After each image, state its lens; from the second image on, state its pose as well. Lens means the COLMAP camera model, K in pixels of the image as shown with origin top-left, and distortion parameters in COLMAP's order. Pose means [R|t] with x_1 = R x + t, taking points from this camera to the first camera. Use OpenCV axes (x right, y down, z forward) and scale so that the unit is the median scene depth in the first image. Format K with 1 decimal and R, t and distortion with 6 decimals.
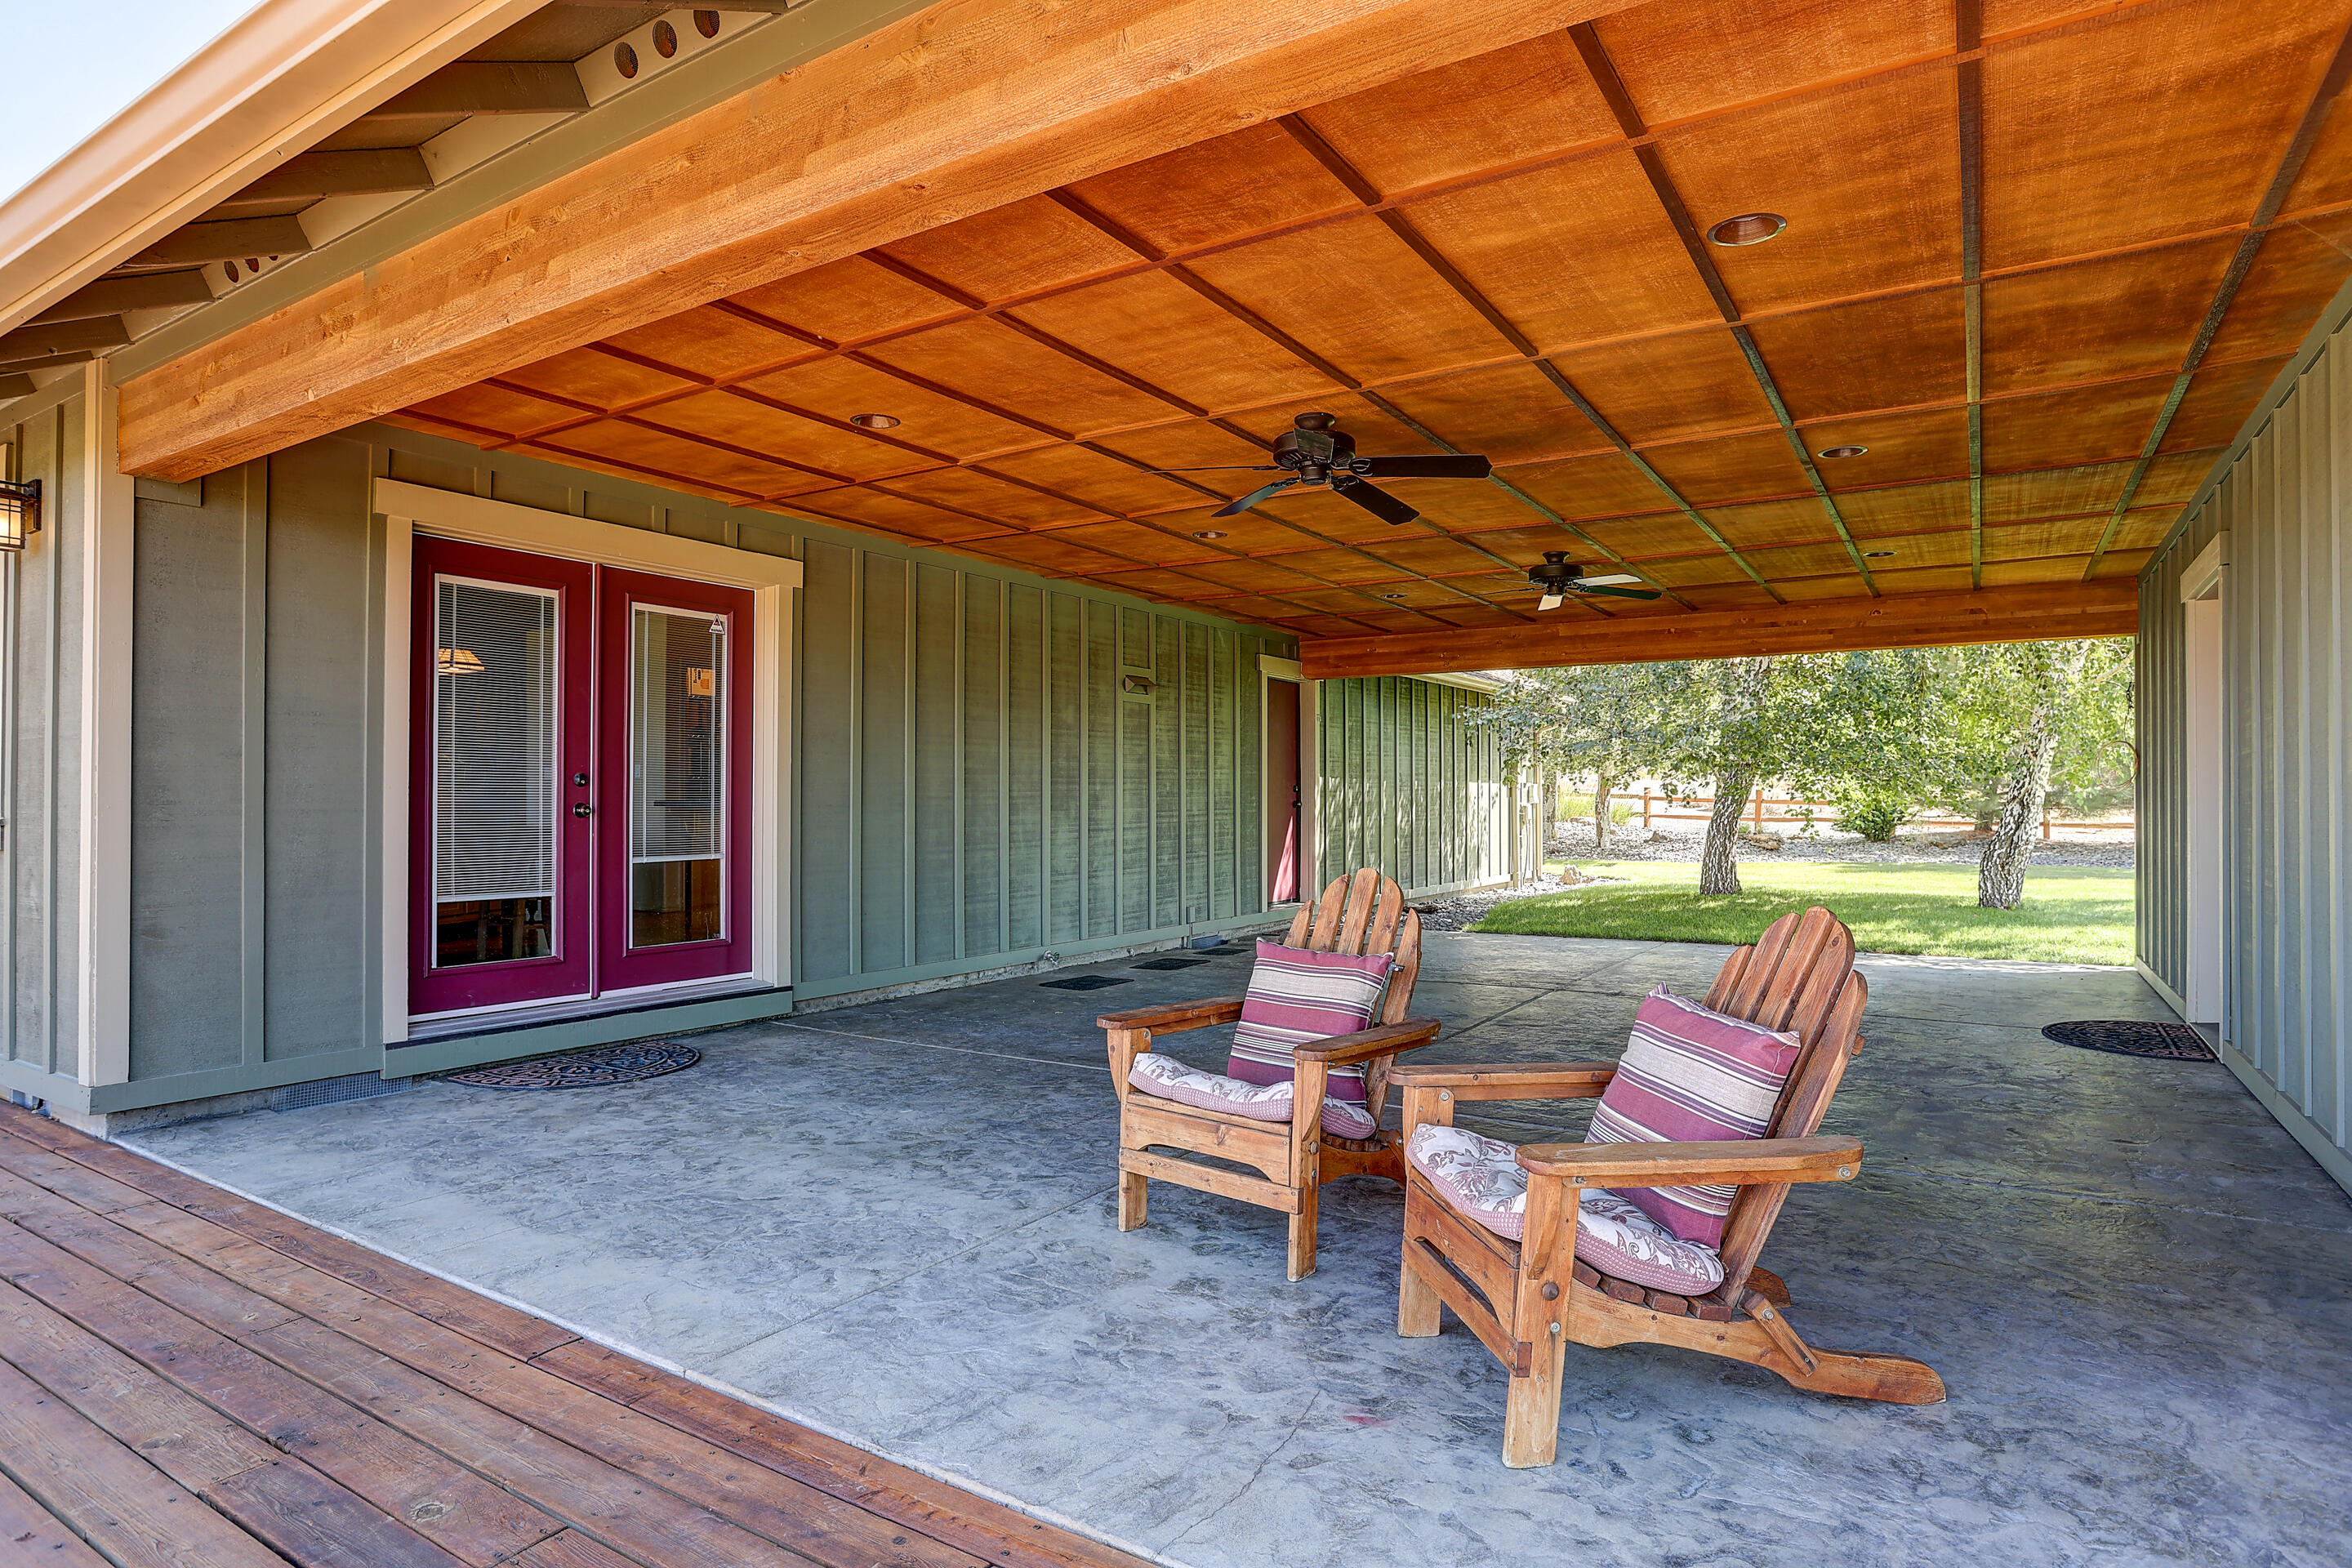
lens RADIAL K [[1263.9, 0, 1177.9], [0, 1263.9, 796.3], [0, 0, 1]] dist [-0.023905, 0.000333]
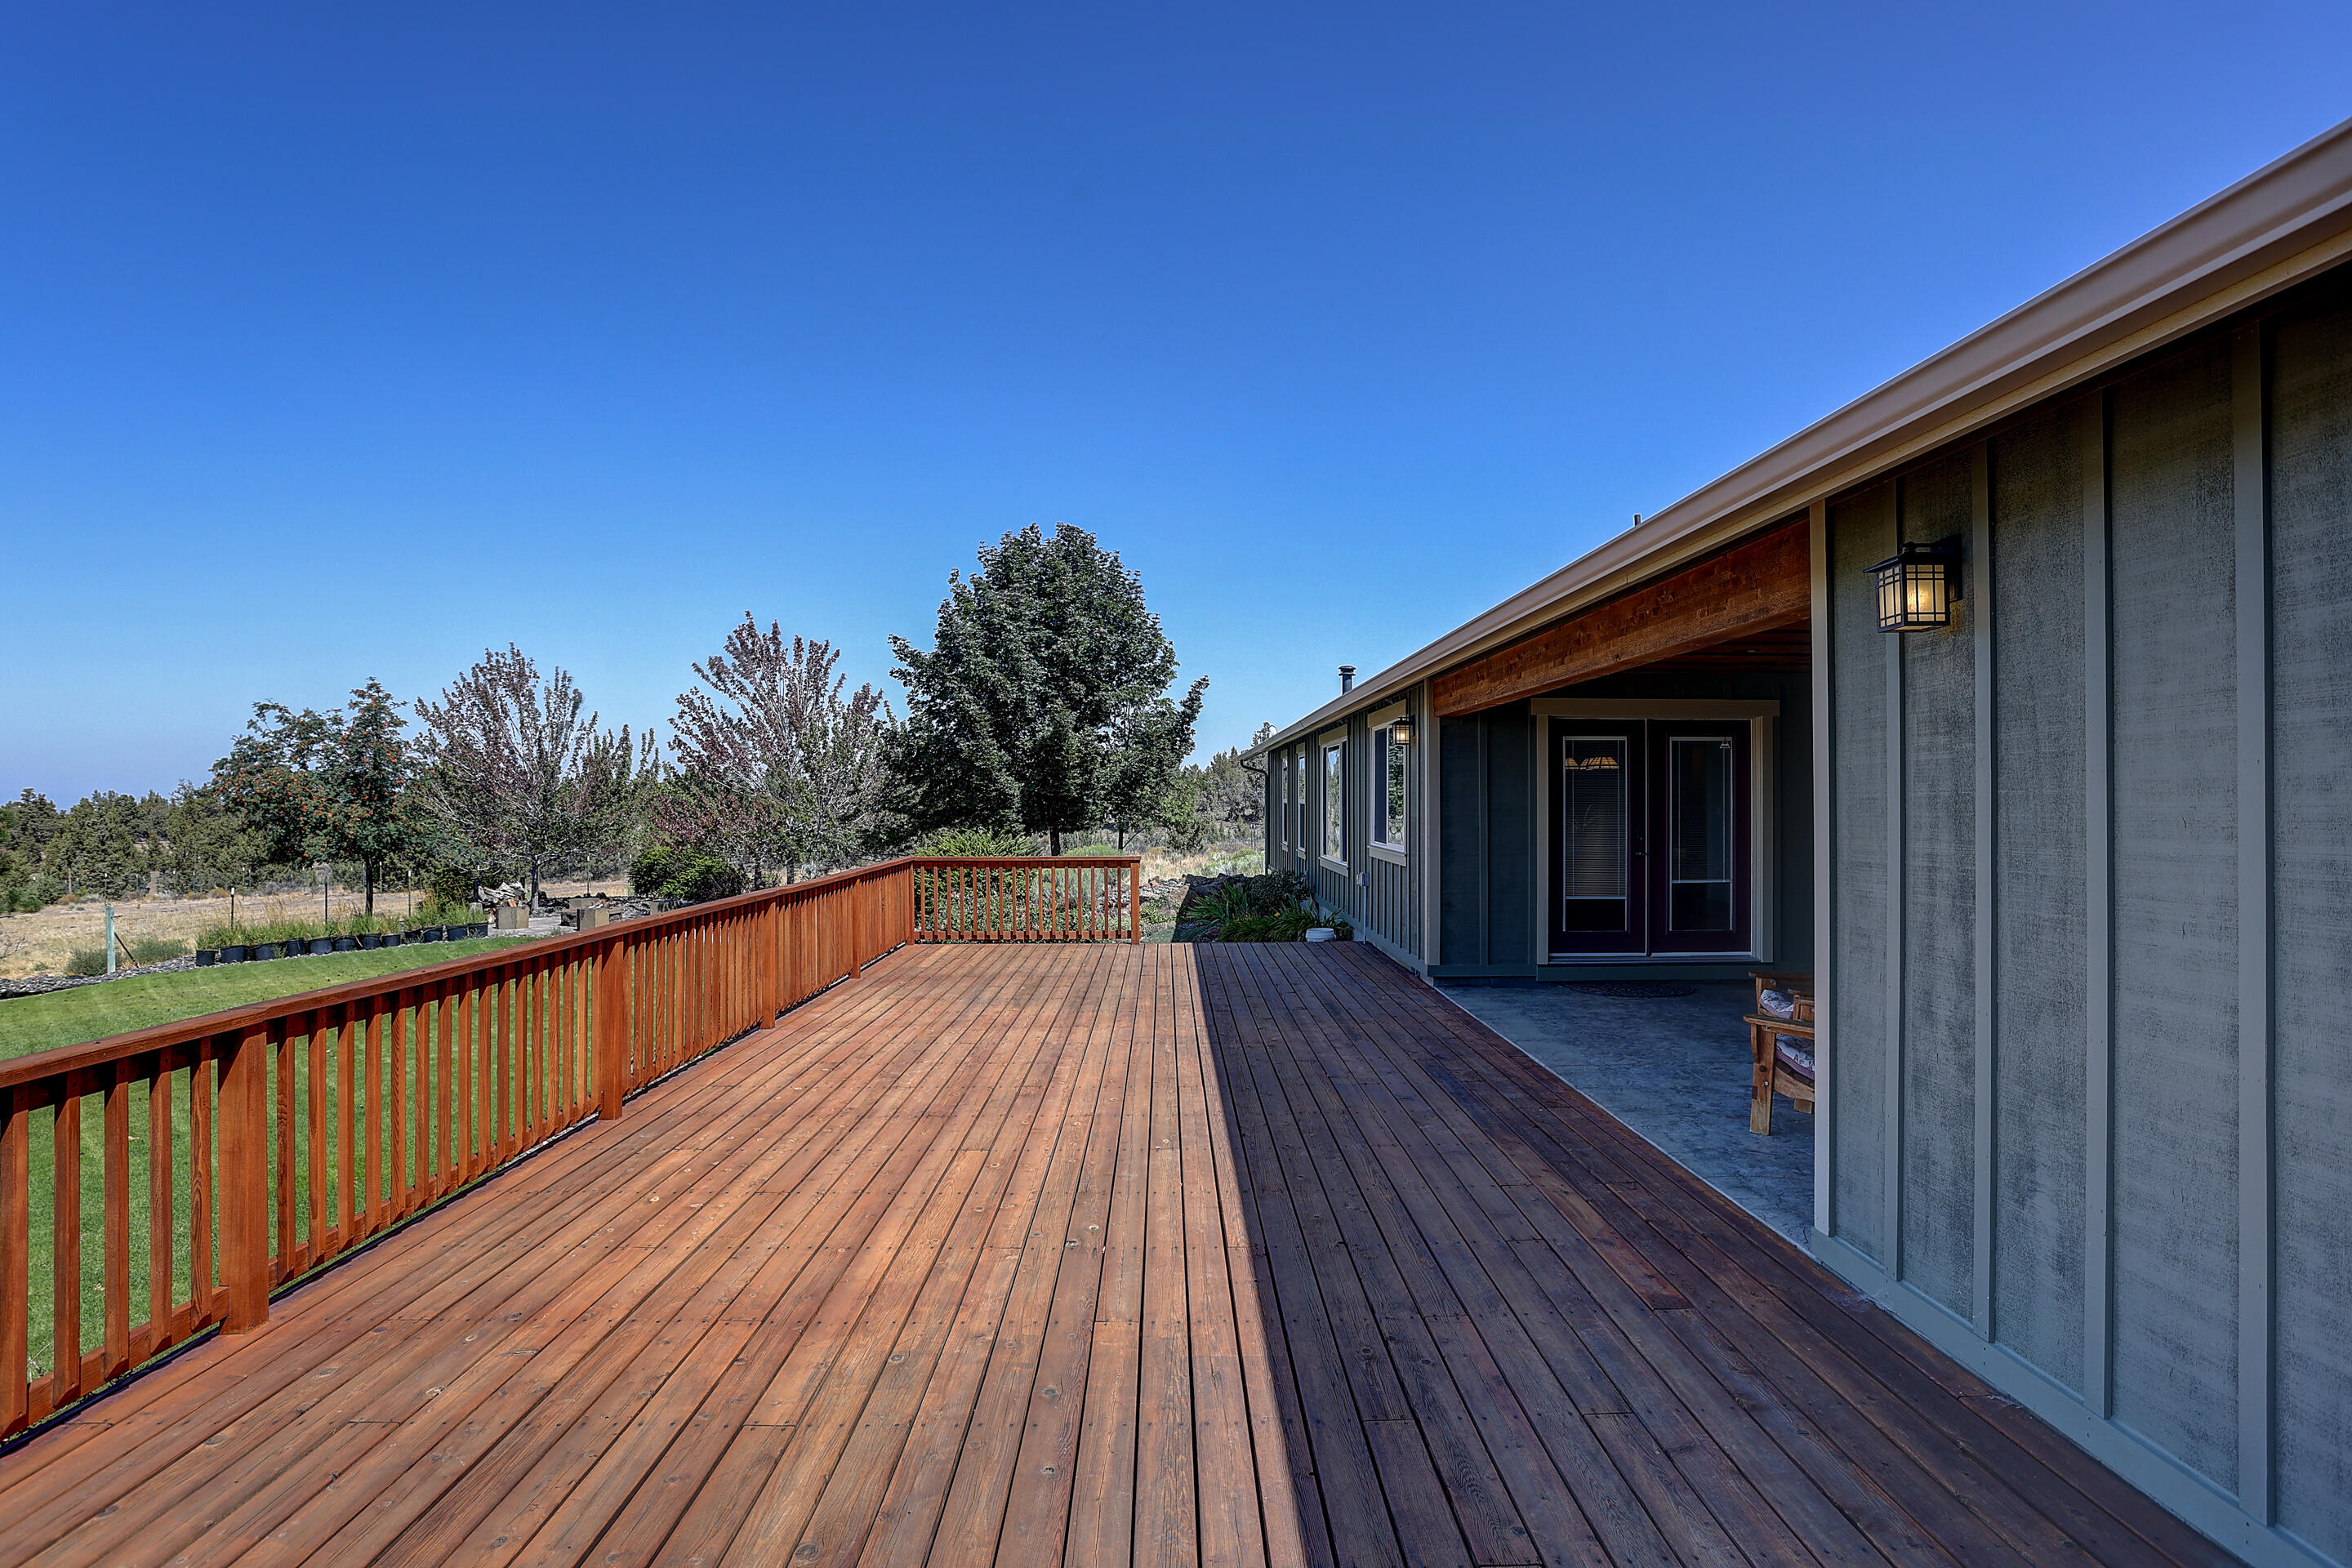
lens RADIAL K [[1263.9, 0, 1179.0], [0, 1263.9, 789.1], [0, 0, 1]] dist [-0.023905, 0.000333]
pose [[0.545691, -0.011921, -0.837902, 0.830586], [0.011975, 0.999908, -0.006427, -0.093416], [0.837901, -0.006527, 0.545784, -0.680832]]
